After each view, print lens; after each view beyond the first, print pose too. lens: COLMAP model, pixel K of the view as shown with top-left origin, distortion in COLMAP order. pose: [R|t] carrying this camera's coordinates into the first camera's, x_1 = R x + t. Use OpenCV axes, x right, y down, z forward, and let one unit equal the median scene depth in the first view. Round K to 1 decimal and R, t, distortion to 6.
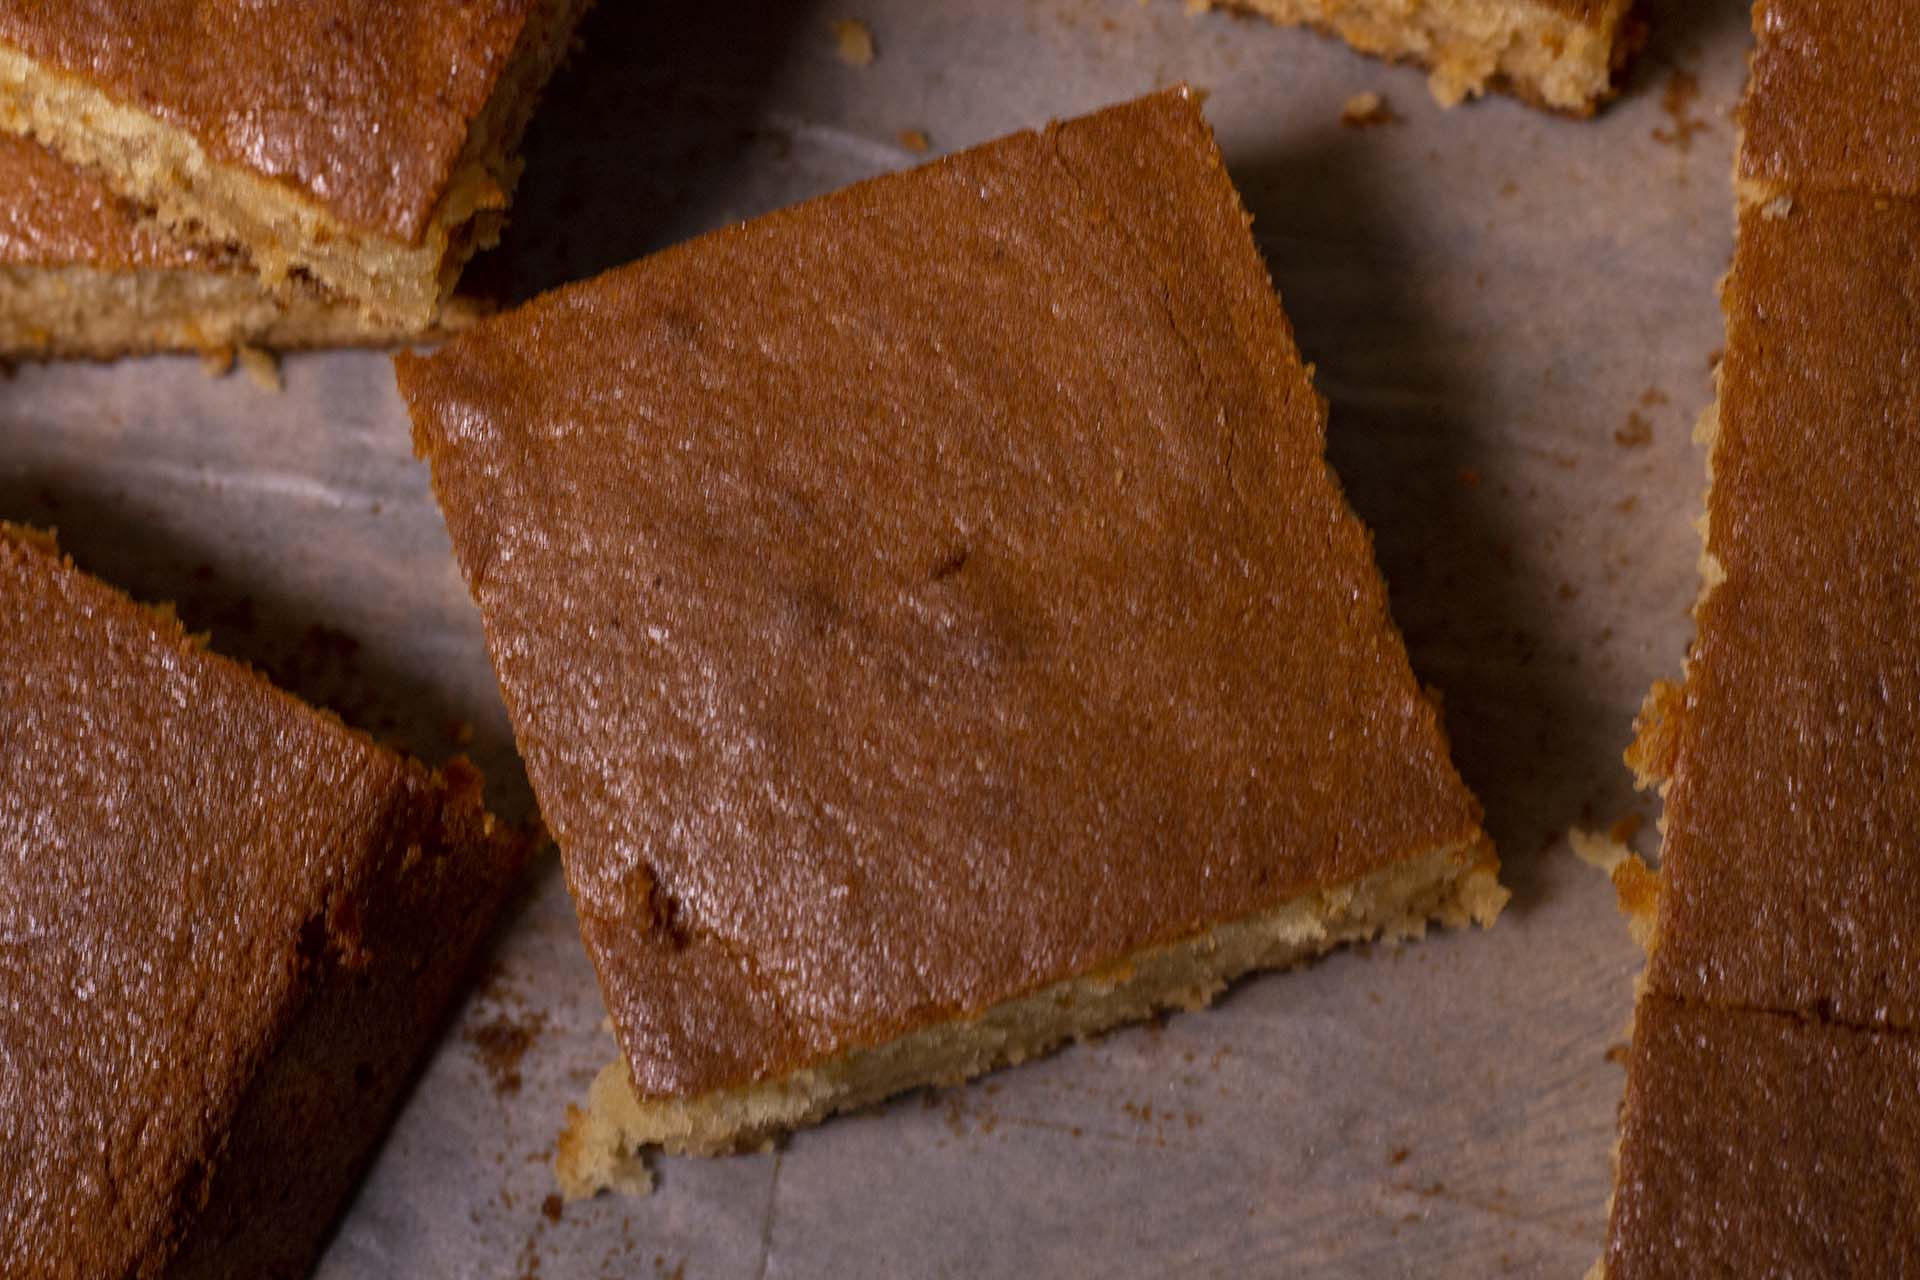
lens RADIAL K [[5515.5, 0, 960.0], [0, 5515.5, 640.0], [0, 0, 1]] dist [-0.075614, 0.086197]
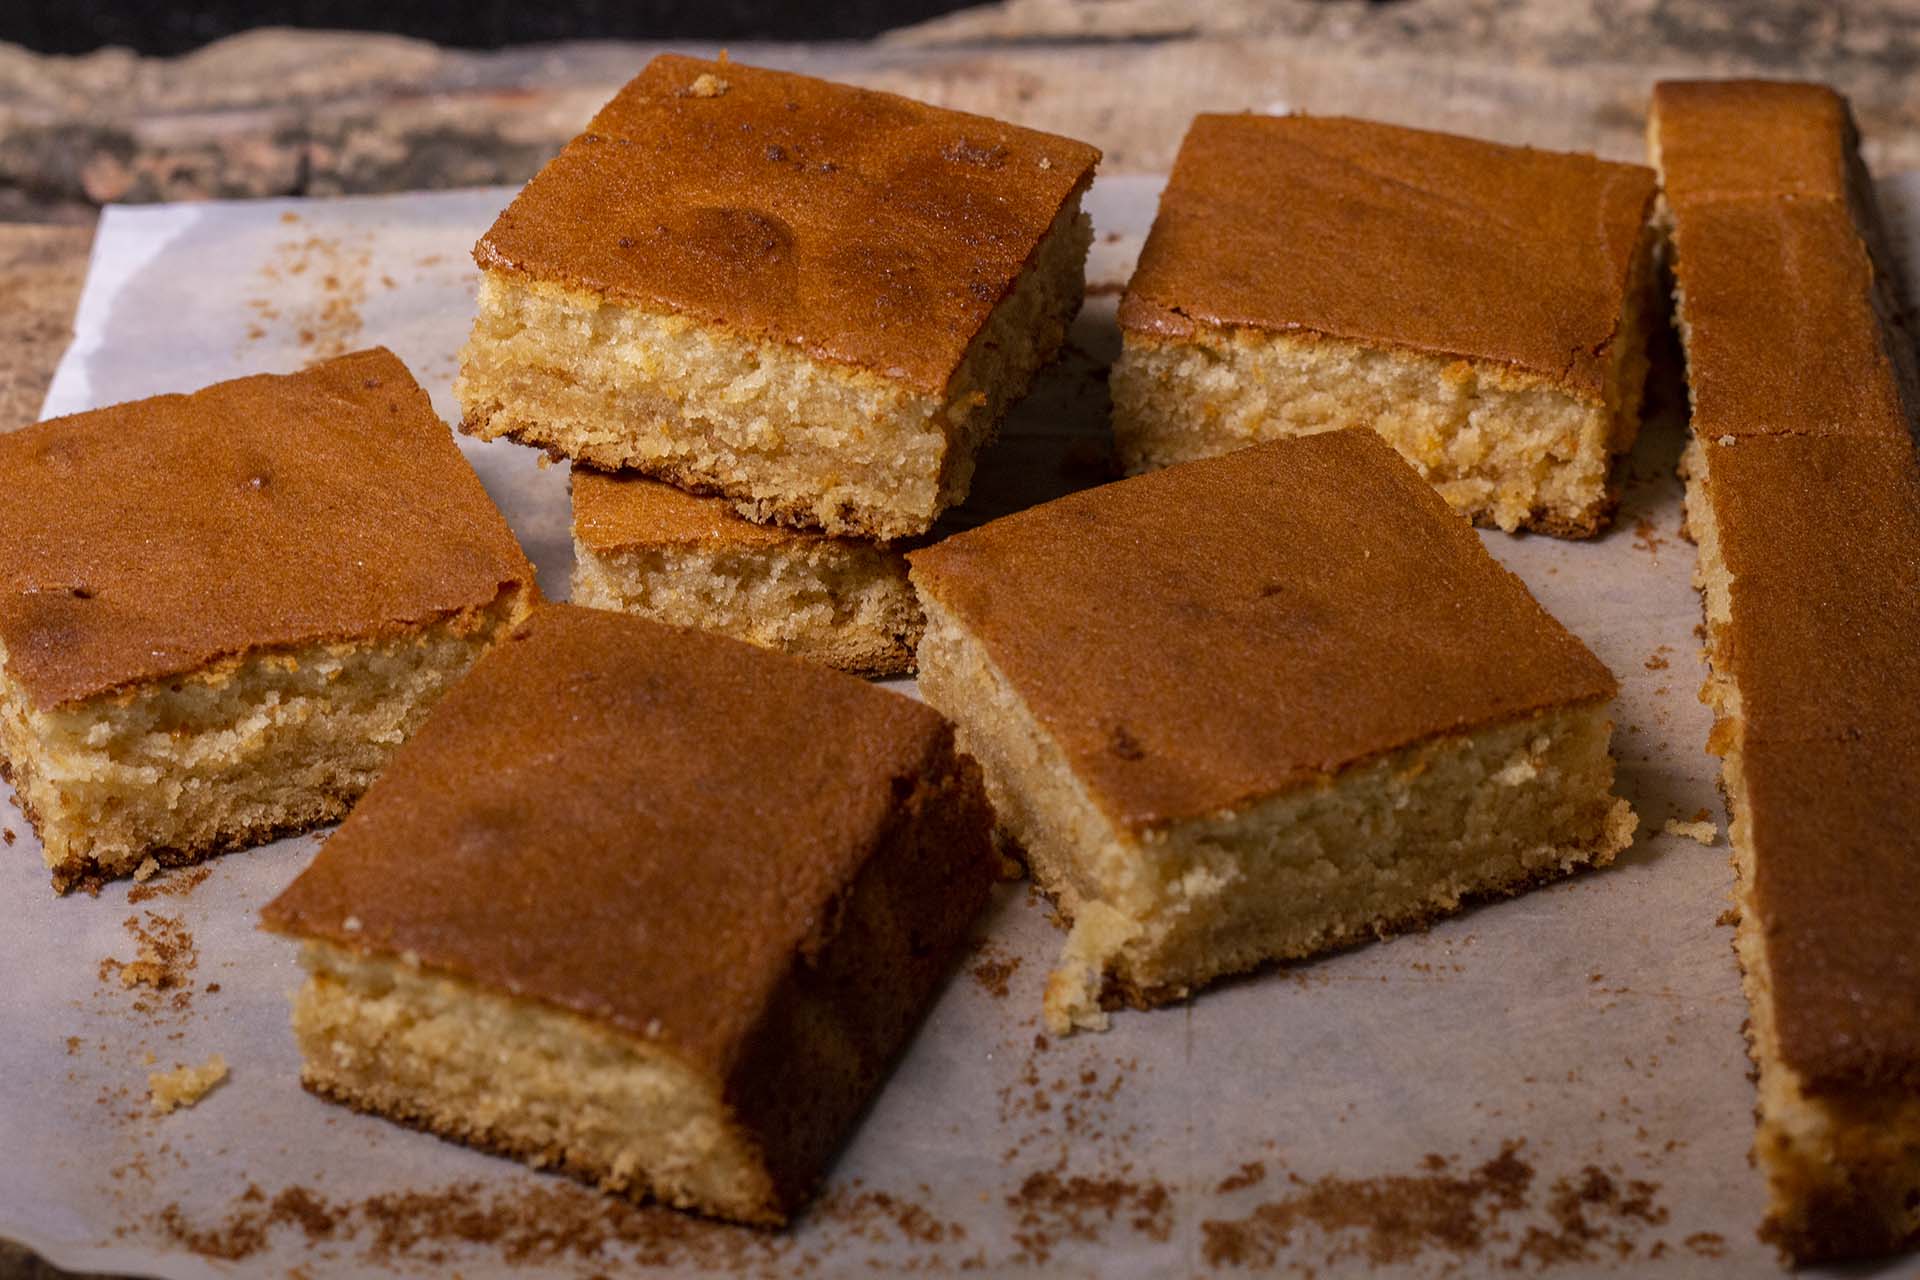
lens RADIAL K [[5515.5, 0, 960.0], [0, 5515.5, 640.0], [0, 0, 1]] dist [-0.075614, 0.086197]
pose [[0.991641, -0.009202, 0.128697, -0.285499], [0.096236, 0.717148, -0.690245, 1.046648], [-0.085943, 0.696861, 0.712039, -0.129215]]
